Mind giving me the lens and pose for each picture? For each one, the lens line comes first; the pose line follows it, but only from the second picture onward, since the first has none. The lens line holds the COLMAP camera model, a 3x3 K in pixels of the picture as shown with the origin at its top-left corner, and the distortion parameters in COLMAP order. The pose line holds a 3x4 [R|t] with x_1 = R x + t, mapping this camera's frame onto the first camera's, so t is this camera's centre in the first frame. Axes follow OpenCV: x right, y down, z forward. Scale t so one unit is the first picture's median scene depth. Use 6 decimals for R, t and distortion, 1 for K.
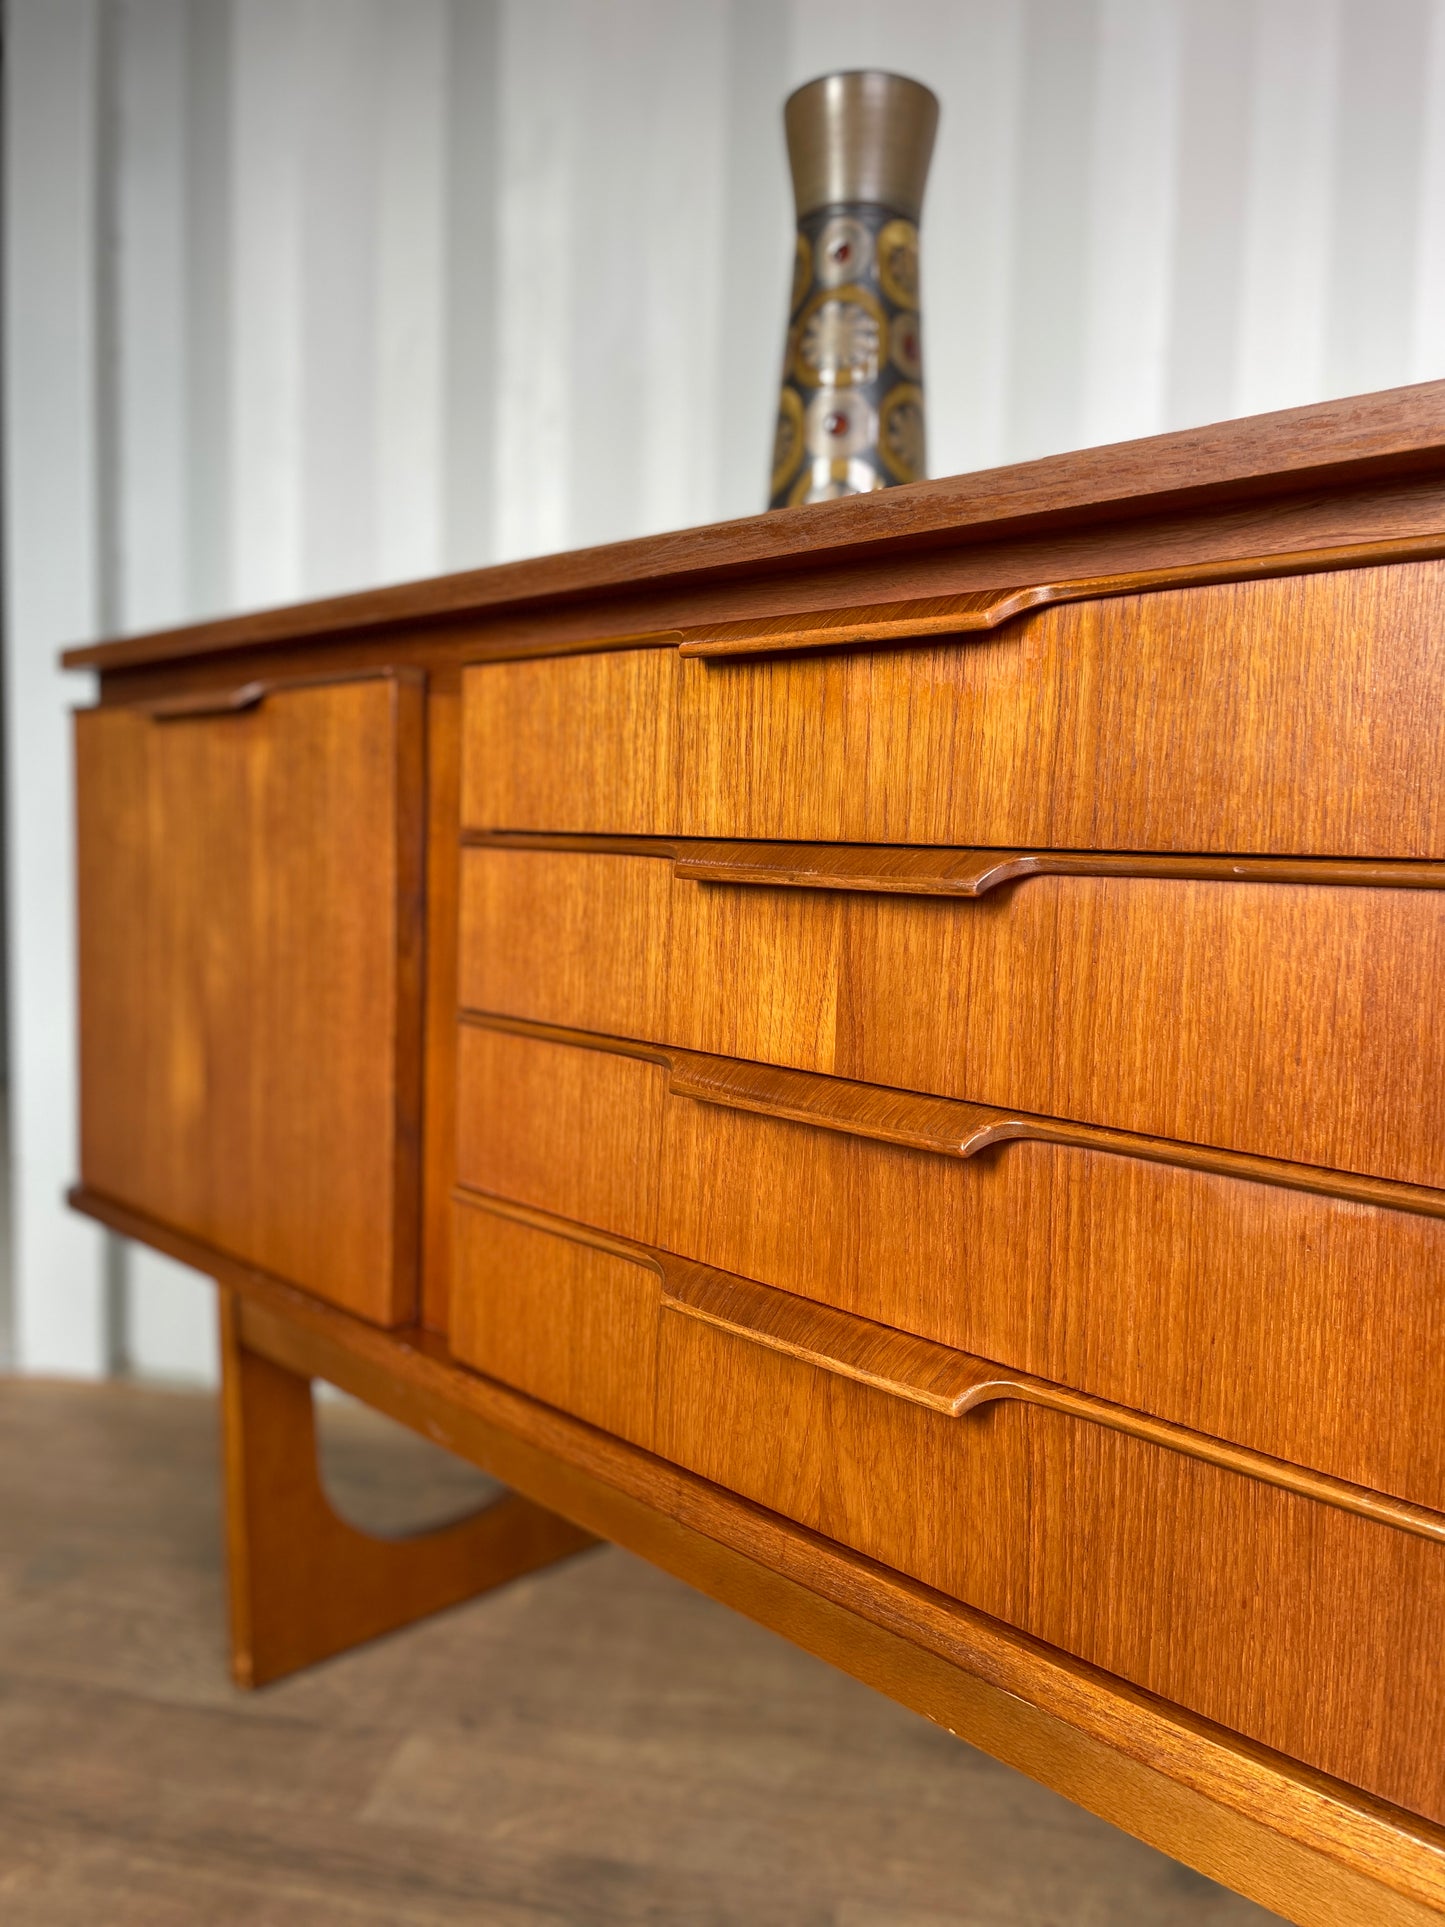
lens RADIAL K [[1452.3, 0, 727.7], [0, 1452.3, 956.0], [0, 0, 1]] dist [0.097868, -0.133729]
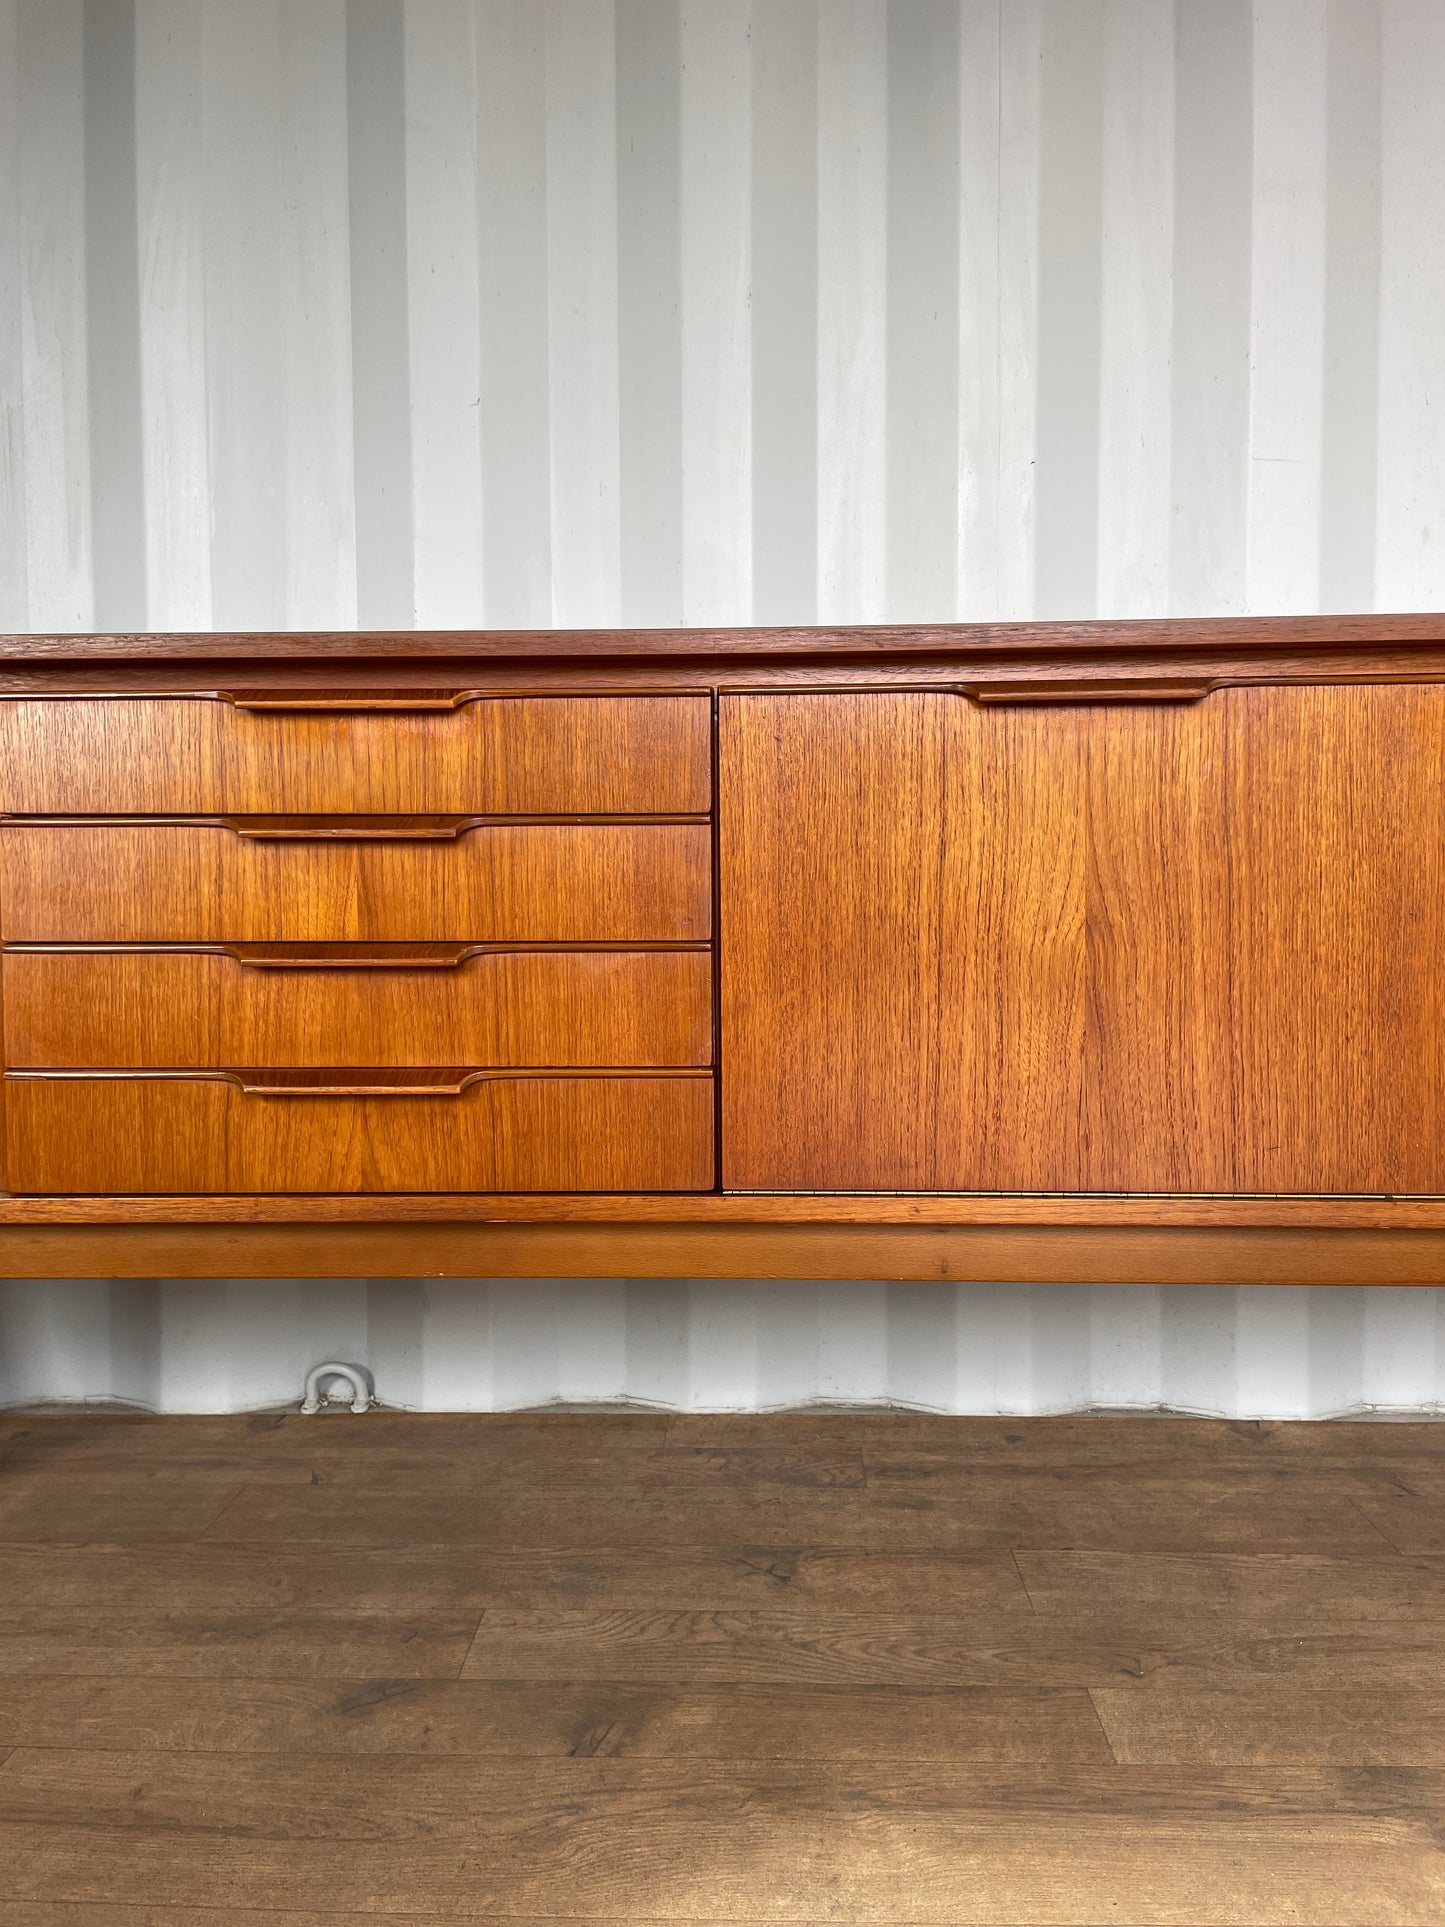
lens RADIAL K [[1447.2, 0, 722.5], [0, 1447.2, 963.5], [0, 0, 1]] dist [0.091231, -0.124776]
pose [[0.730712, -0.062551, 0.679814, -0.787547], [0.080780, 0.996720, 0.004882, 0.129613], [-0.677889, 0.051348, 0.733369, -0.618327]]
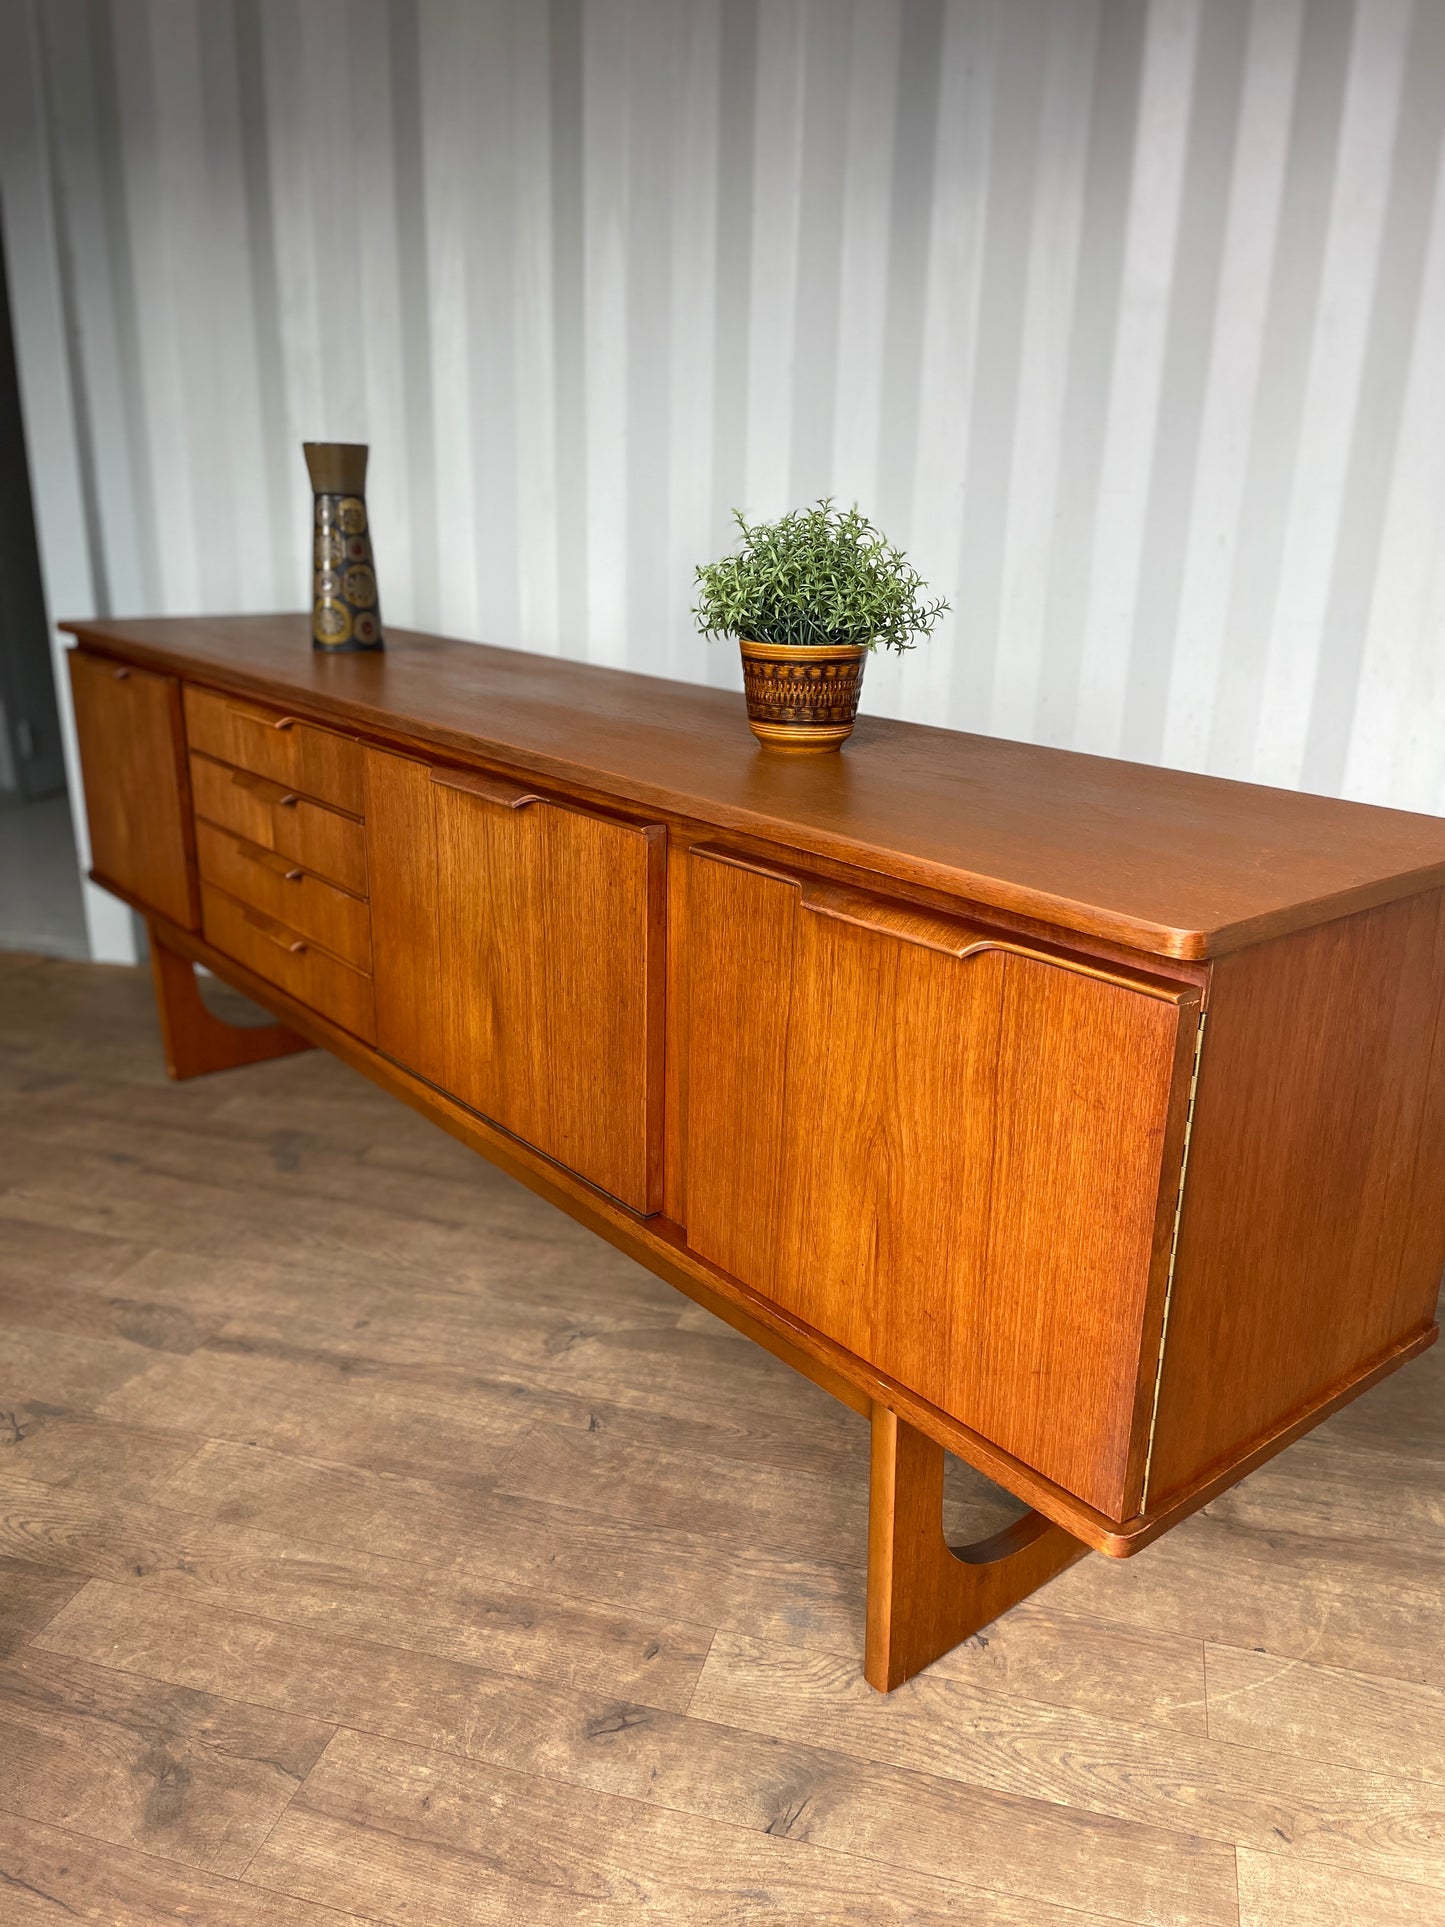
lens RADIAL K [[1452.3, 0, 727.7], [0, 1452.3, 956.0], [0, 0, 1]] dist [0.097868, -0.133729]
pose [[0.996449, 0.020360, -0.081696, 1.242946], [-0.001197, 0.973651, 0.228041, -0.400027], [0.084186, -0.227133, 0.970218, -1.944315]]
